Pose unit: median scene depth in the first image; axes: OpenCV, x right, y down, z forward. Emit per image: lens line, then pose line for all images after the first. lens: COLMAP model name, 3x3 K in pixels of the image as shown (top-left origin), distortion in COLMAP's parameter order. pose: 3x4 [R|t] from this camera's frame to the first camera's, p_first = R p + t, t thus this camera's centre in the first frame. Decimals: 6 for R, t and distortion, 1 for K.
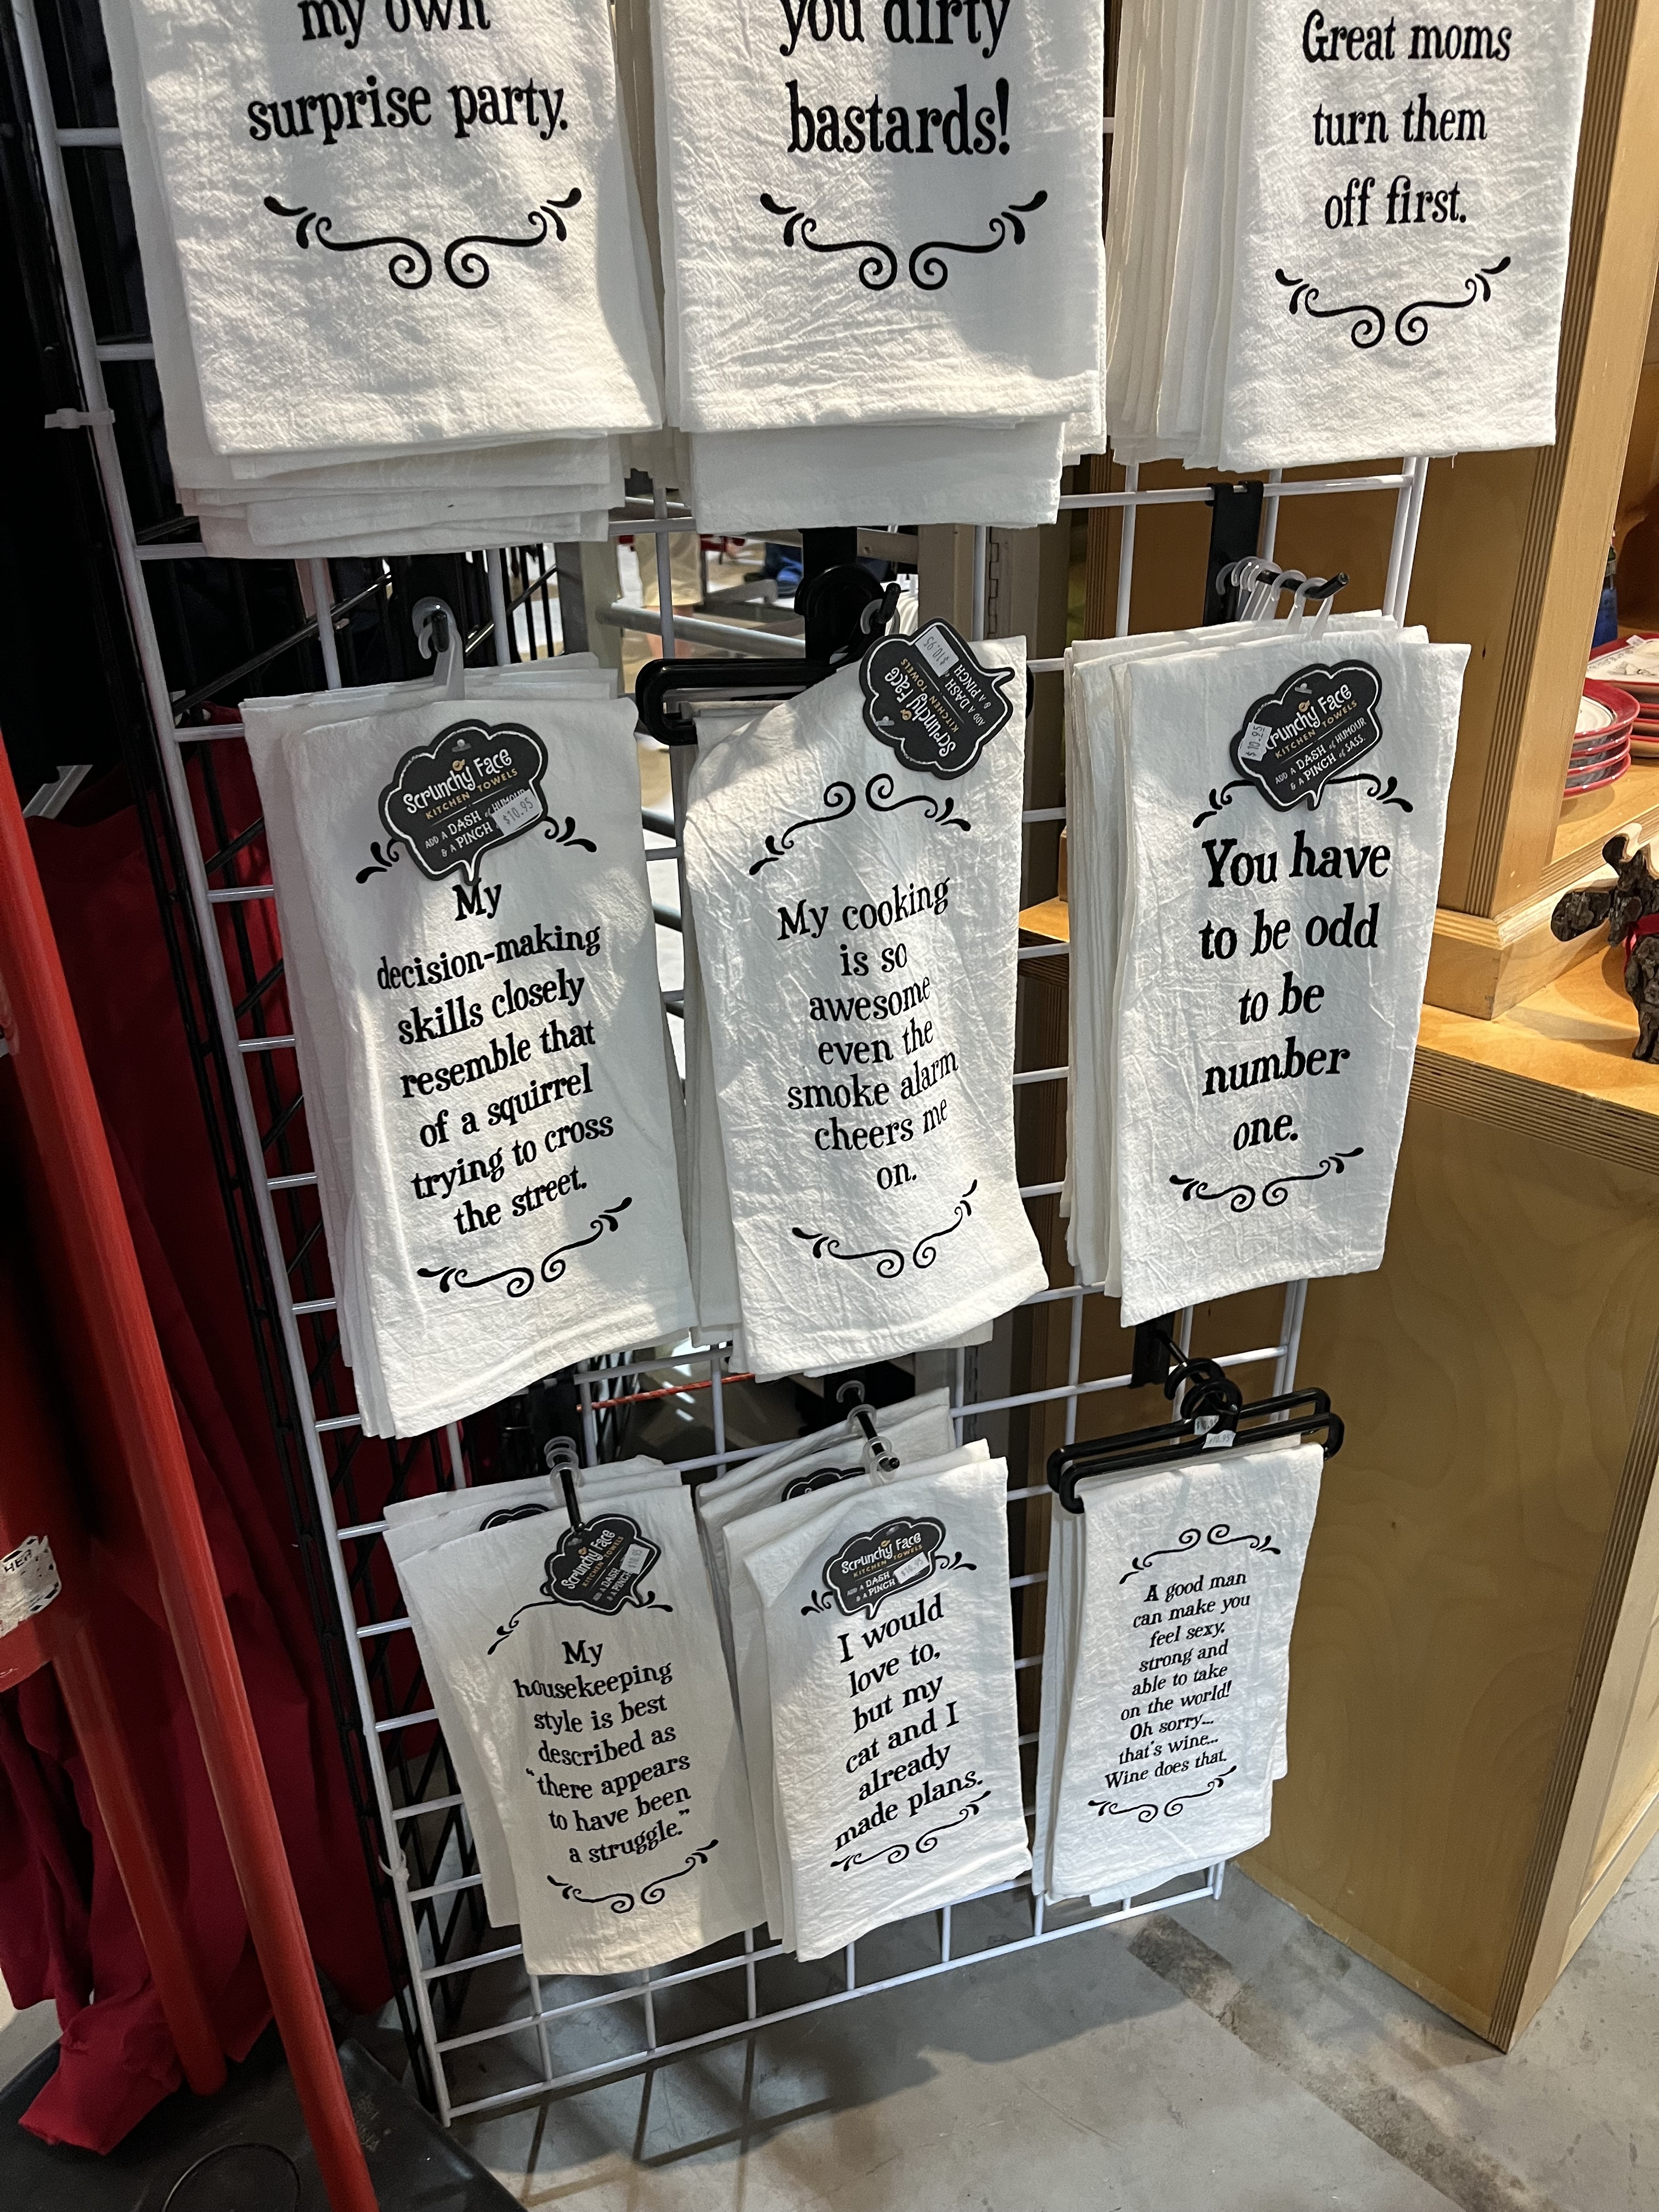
lens RADIAL K [[1649.9, 0, 809.3], [0, 1649.9, 1121.1], [0, 0, 1]] dist [0.053996, -0.077857]
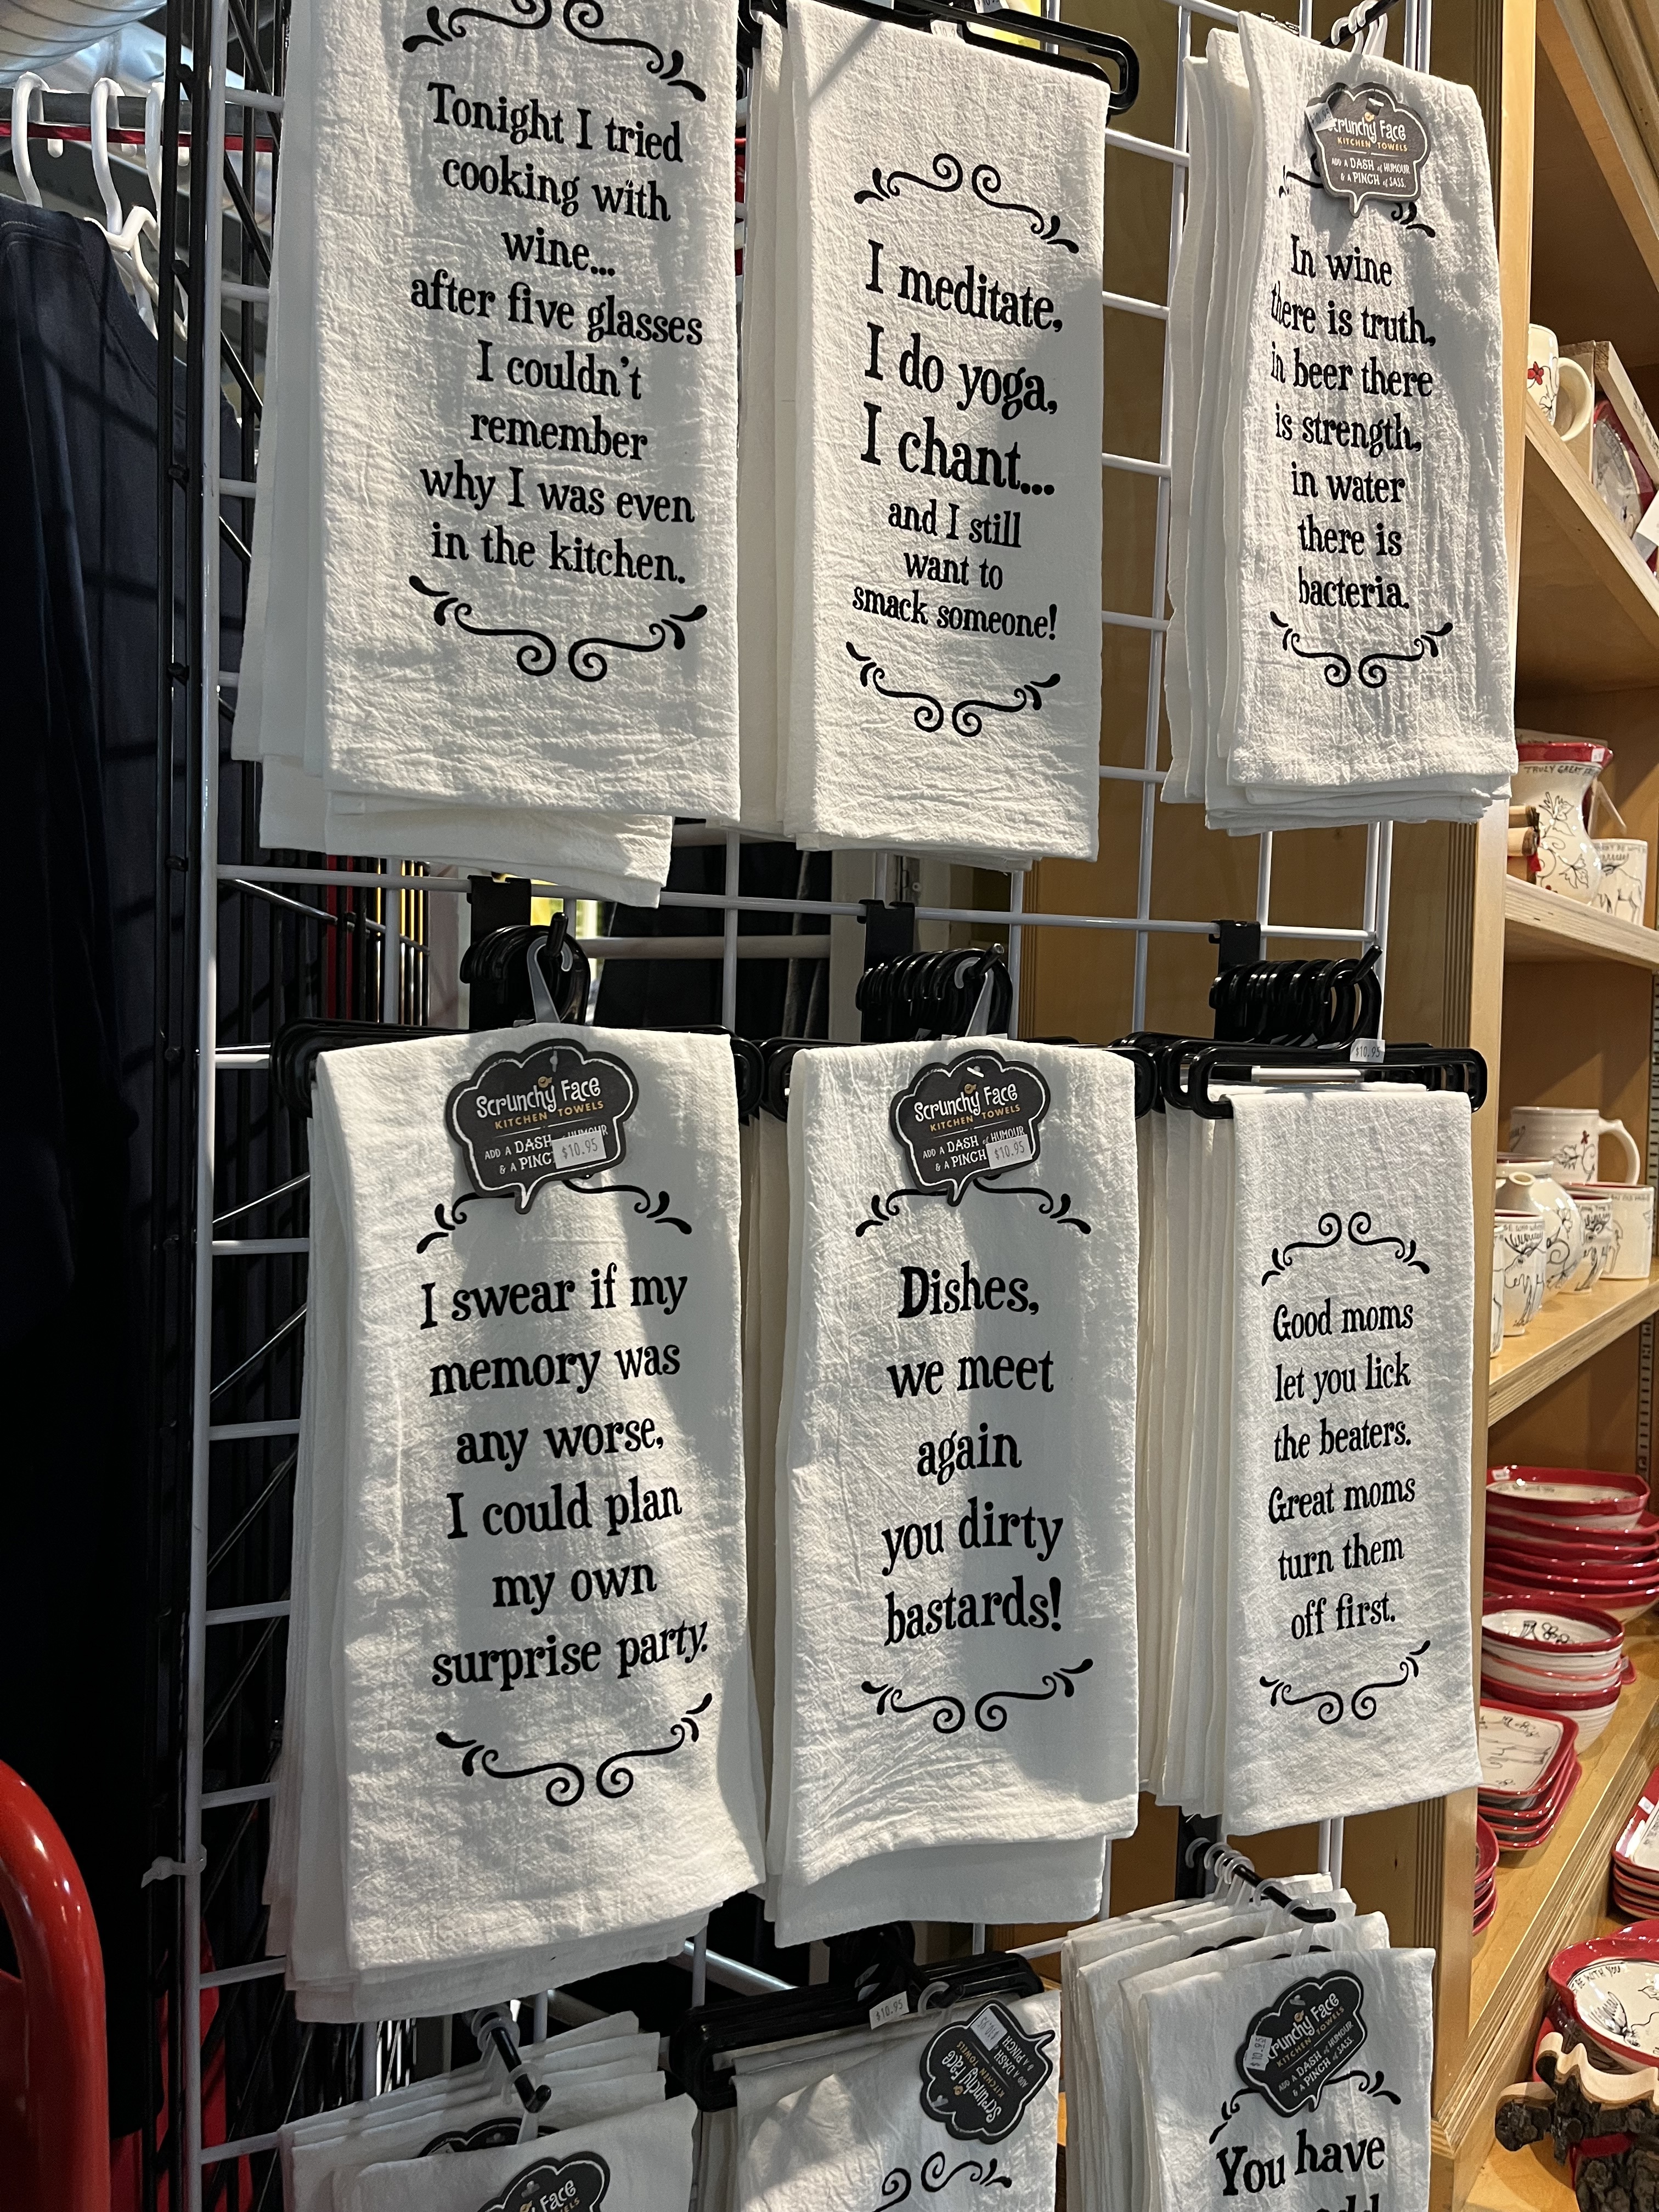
lens RADIAL K [[1649.9, 0, 851.1], [0, 1649.9, 1222.0], [0, 0, 1]] dist [0.053996, -0.077857]
pose [[0.984883, 0.037181, 0.169183, -0.226142], [0.038408, 0.905505, -0.422593, -0.342101], [-0.168909, 0.422703, 0.890389, -0.132668]]
